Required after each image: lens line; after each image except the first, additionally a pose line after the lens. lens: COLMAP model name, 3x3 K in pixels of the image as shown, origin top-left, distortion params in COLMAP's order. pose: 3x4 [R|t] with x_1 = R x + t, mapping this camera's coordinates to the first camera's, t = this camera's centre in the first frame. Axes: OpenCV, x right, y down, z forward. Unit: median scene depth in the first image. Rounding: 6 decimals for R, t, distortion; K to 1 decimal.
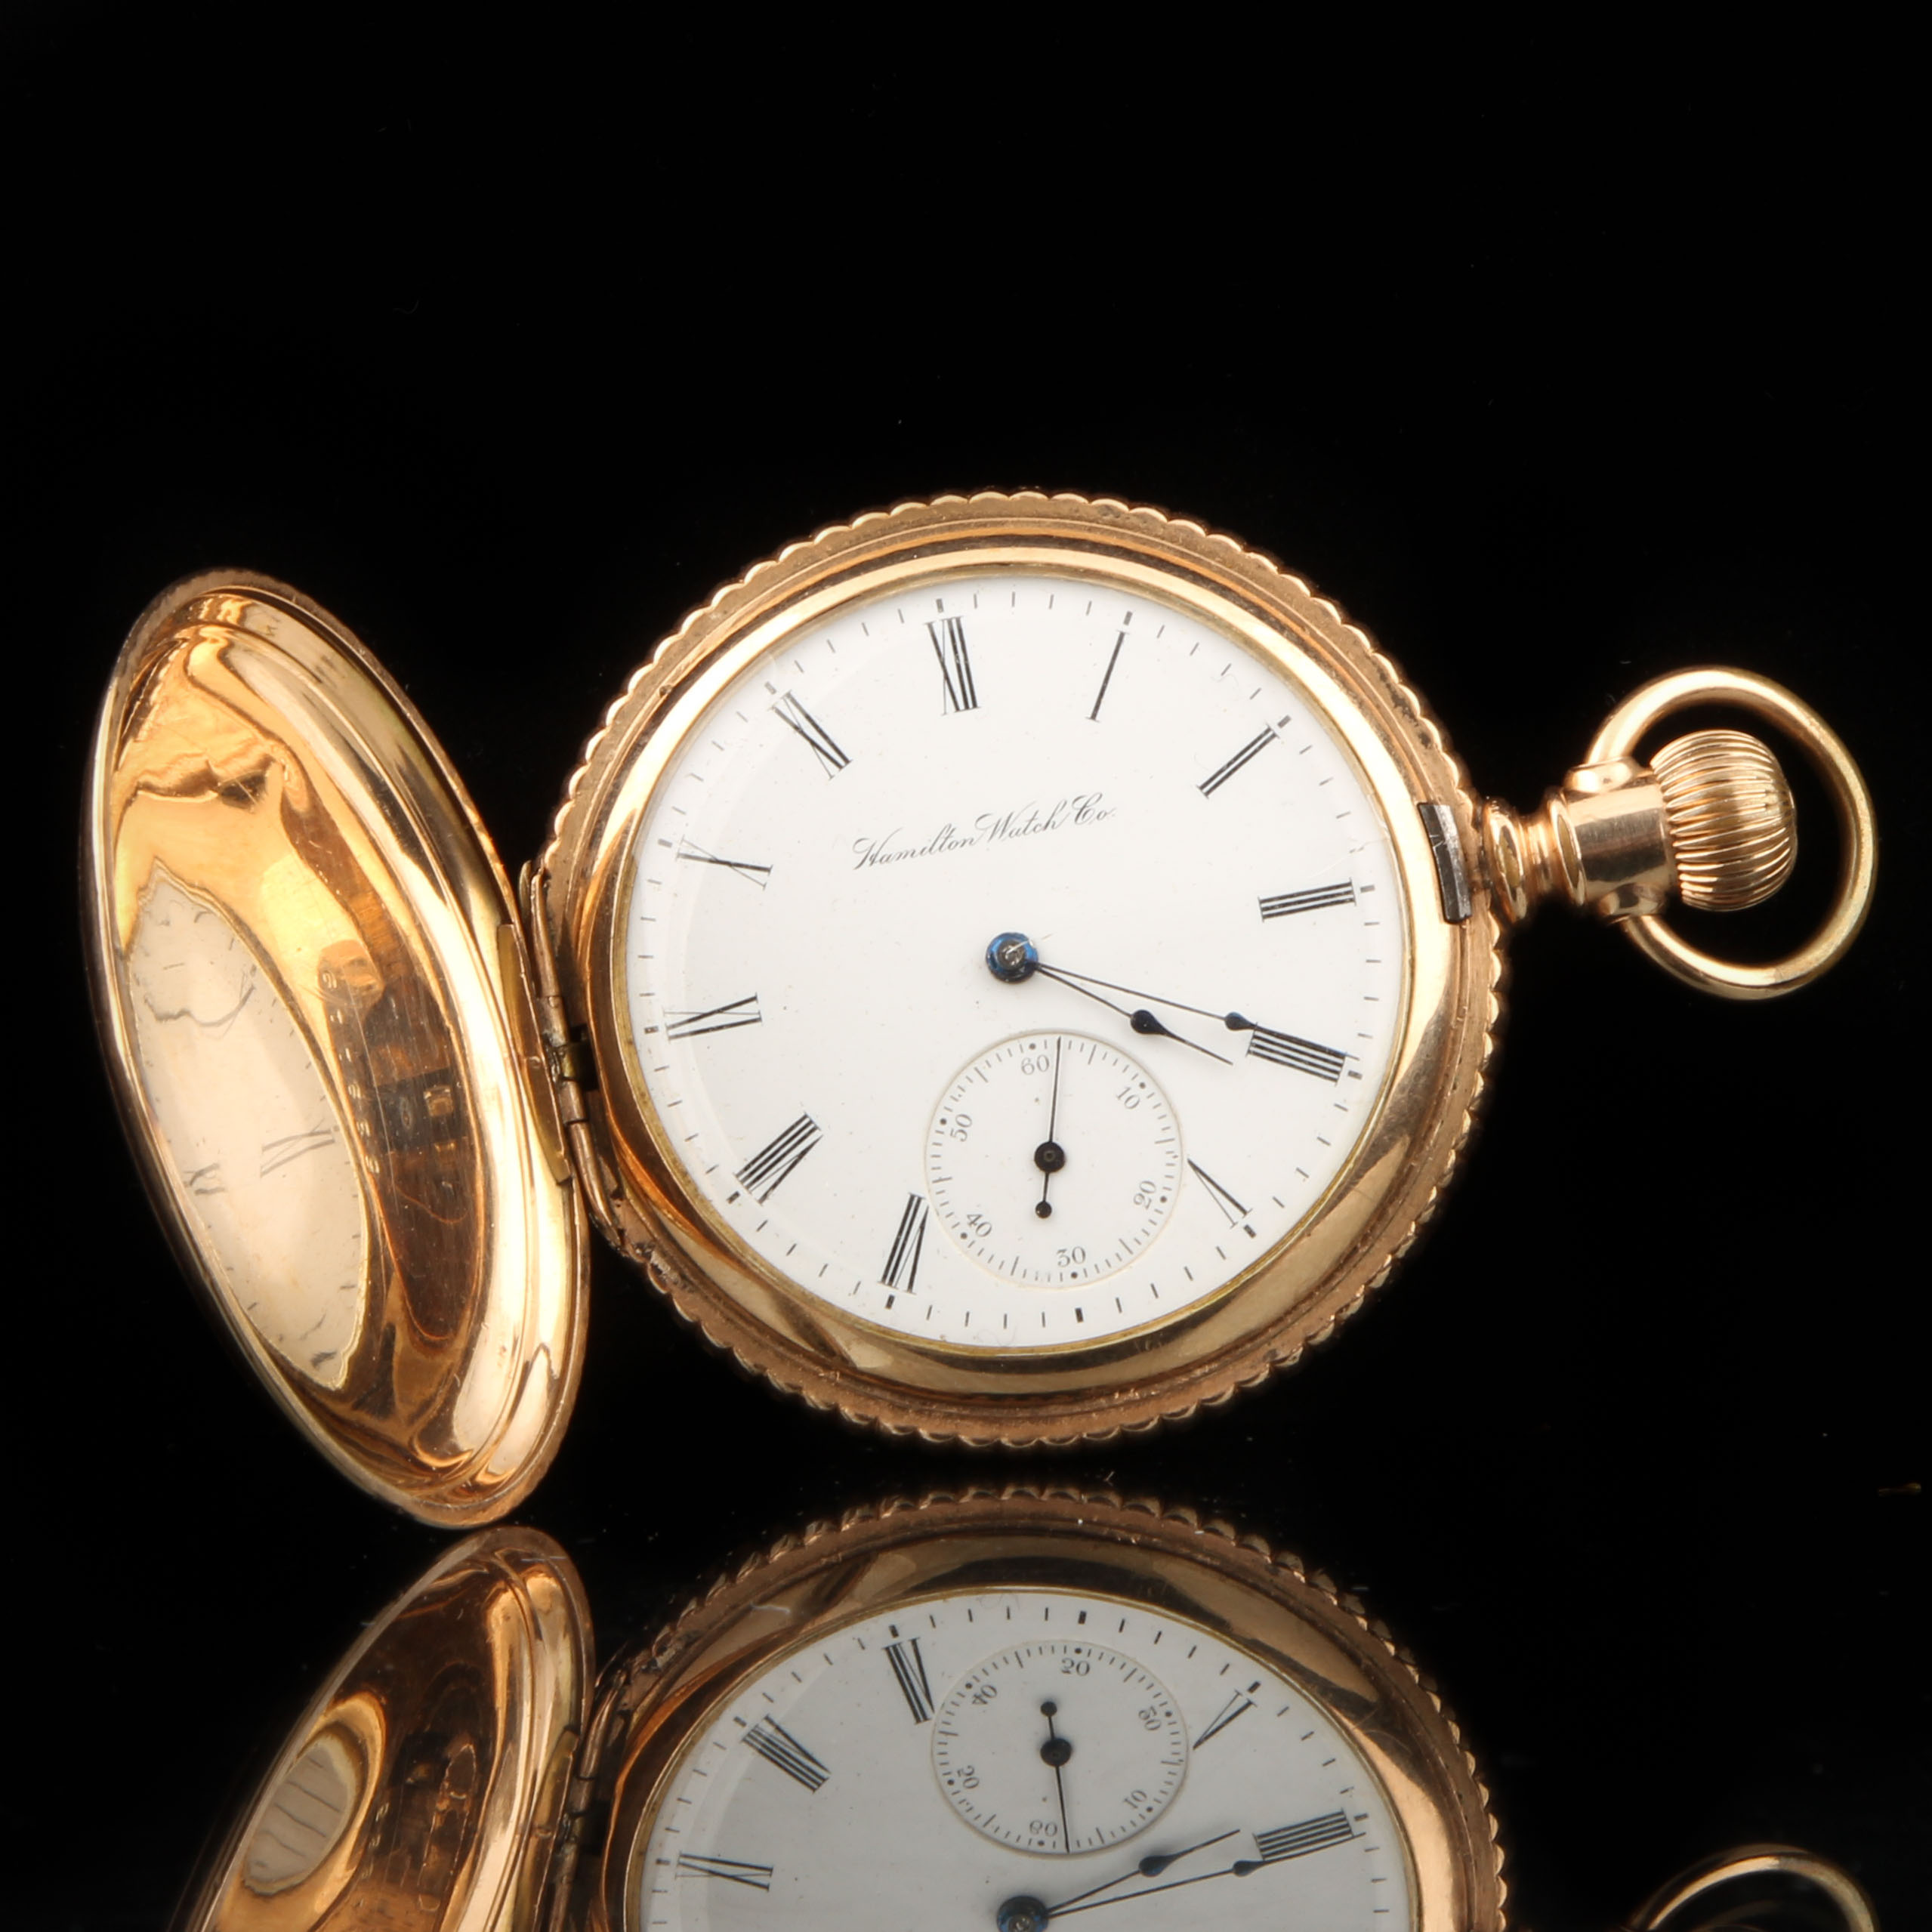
lens RADIAL K [[10465.6, 0, 966.0], [0, 10465.6, 966.0], [0, 0, 1]] dist [0.212857, 1.210433]
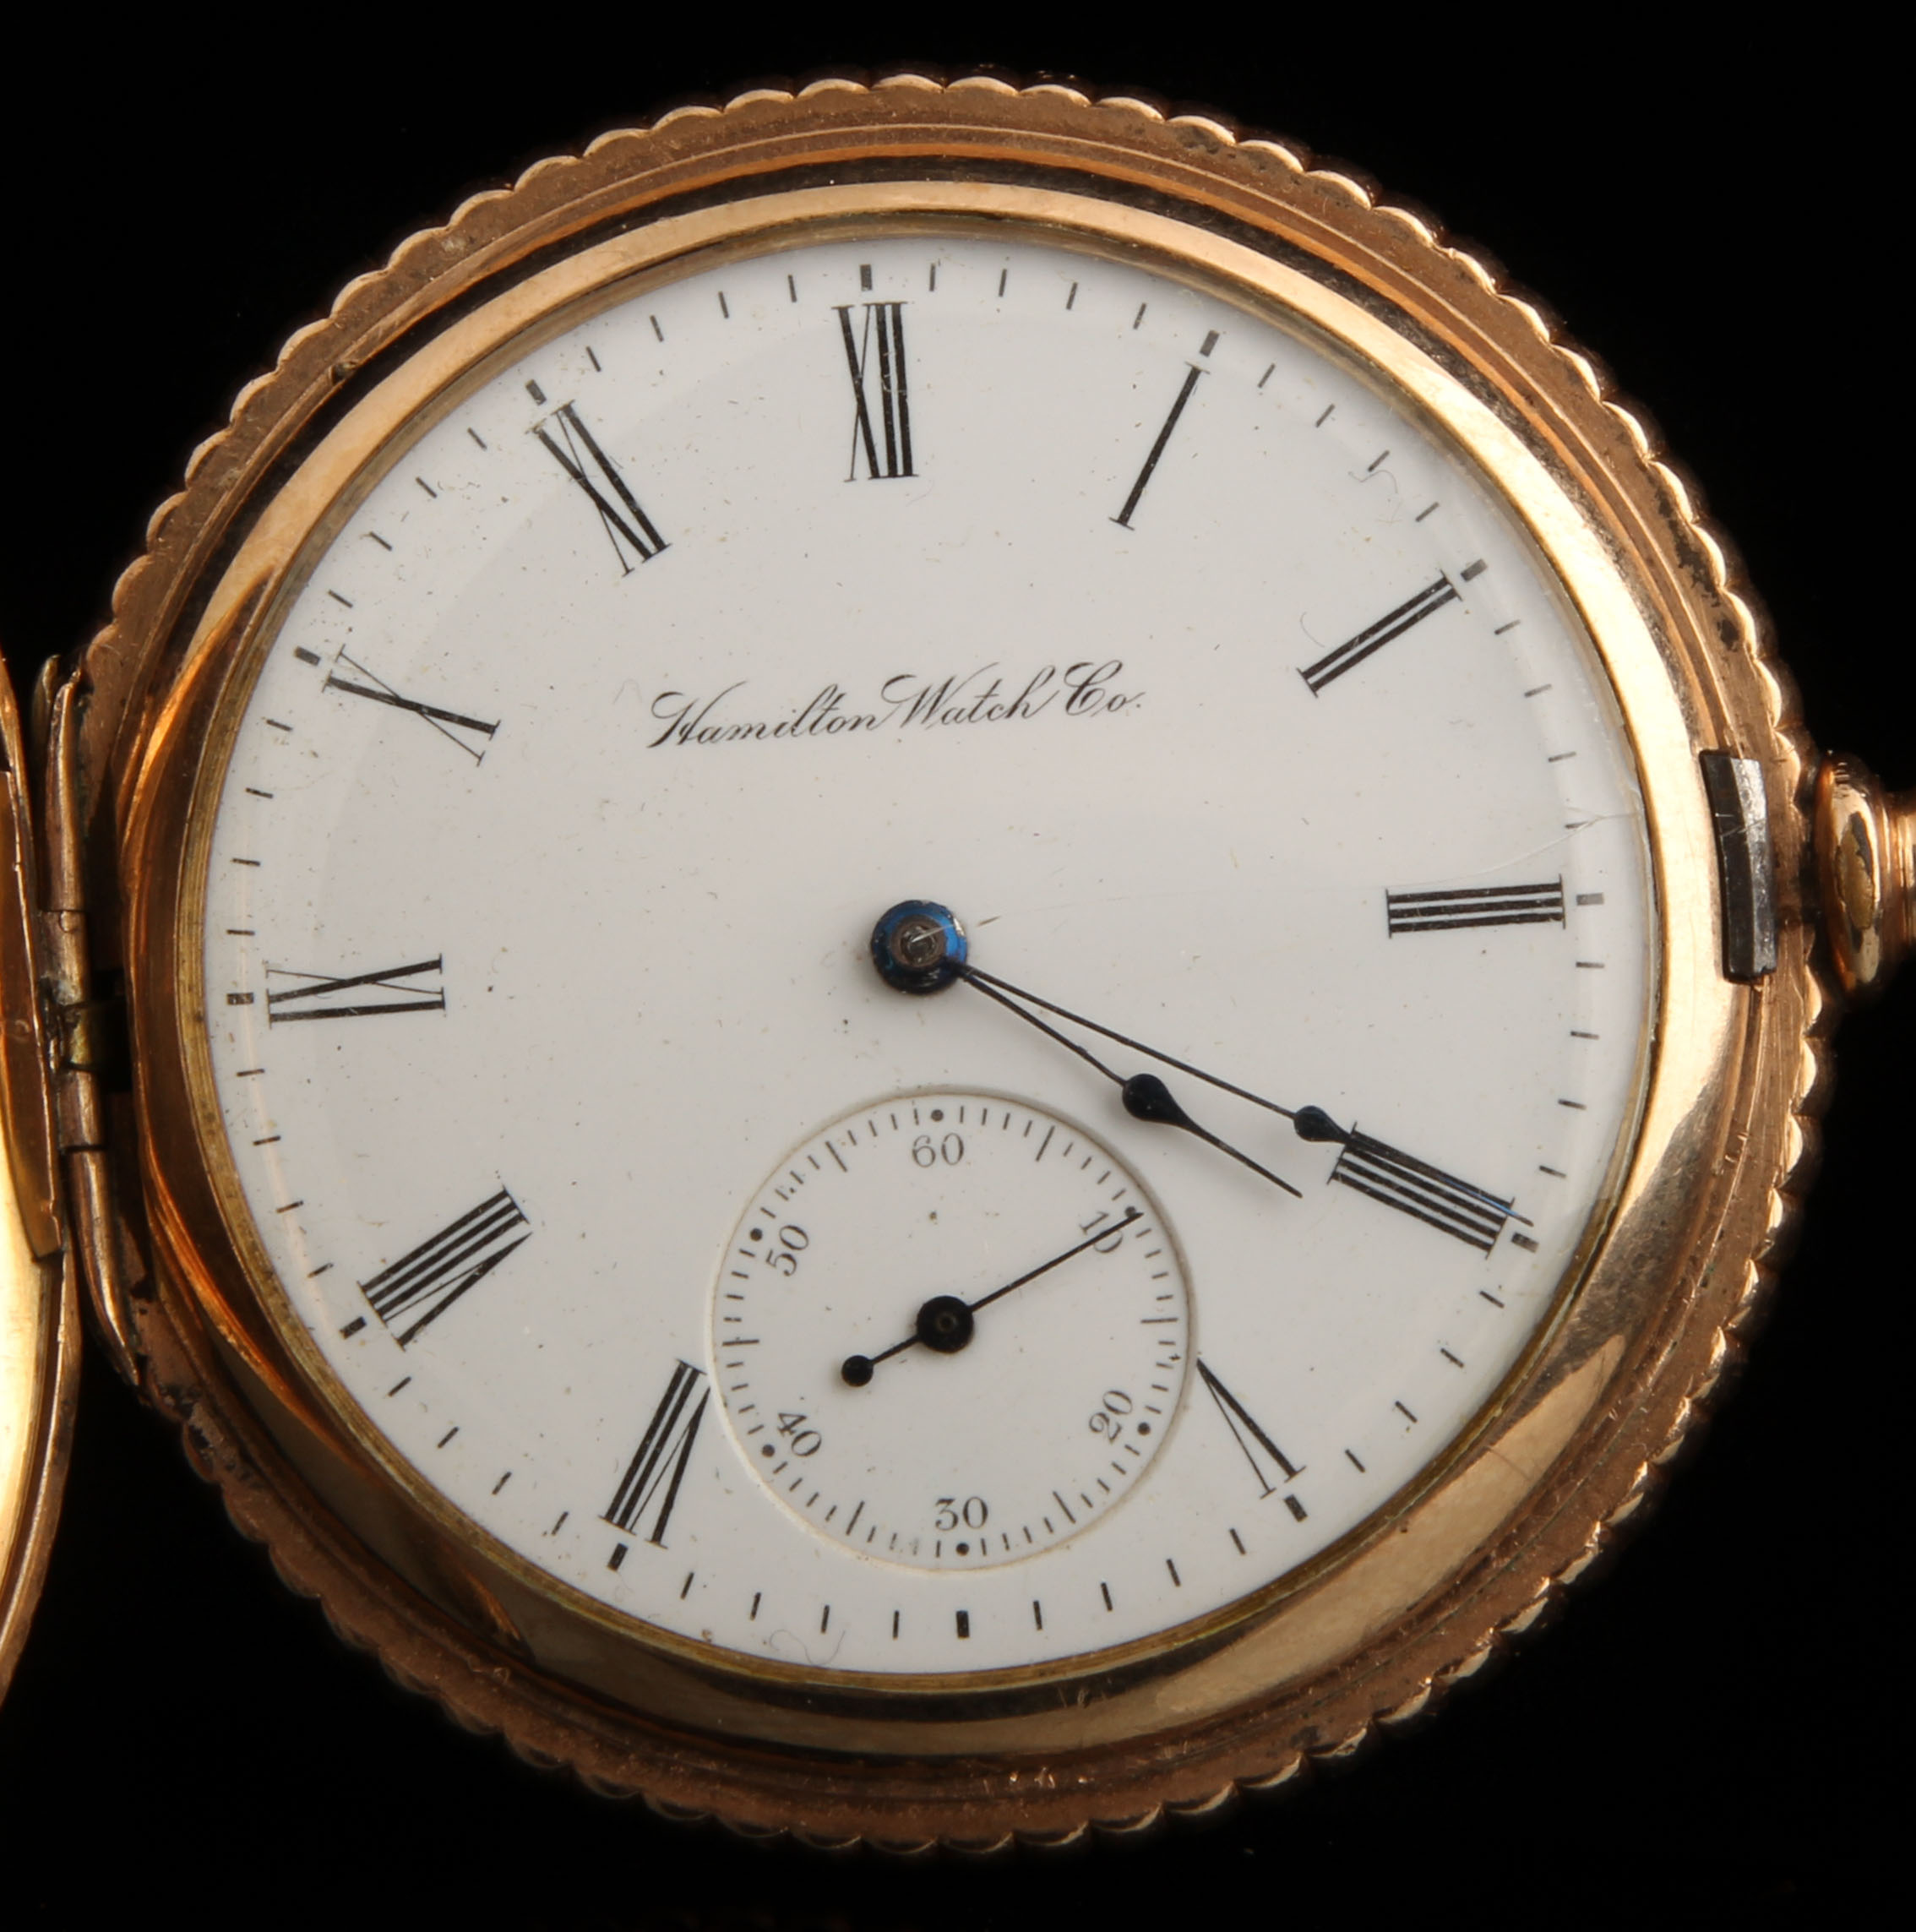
lens RADIAL K [[10465.7, 0, 958.0], [0, 10465.7, 966.0], [0, 0, 1]] dist [0.212857, 1.210433]
pose [[0.992804, 0.119741, 0.001302, 0.005783], [-0.119586, 0.990841, 0.062714, -0.033872], [0.006220, -0.062418, 0.998031, 0.461440]]
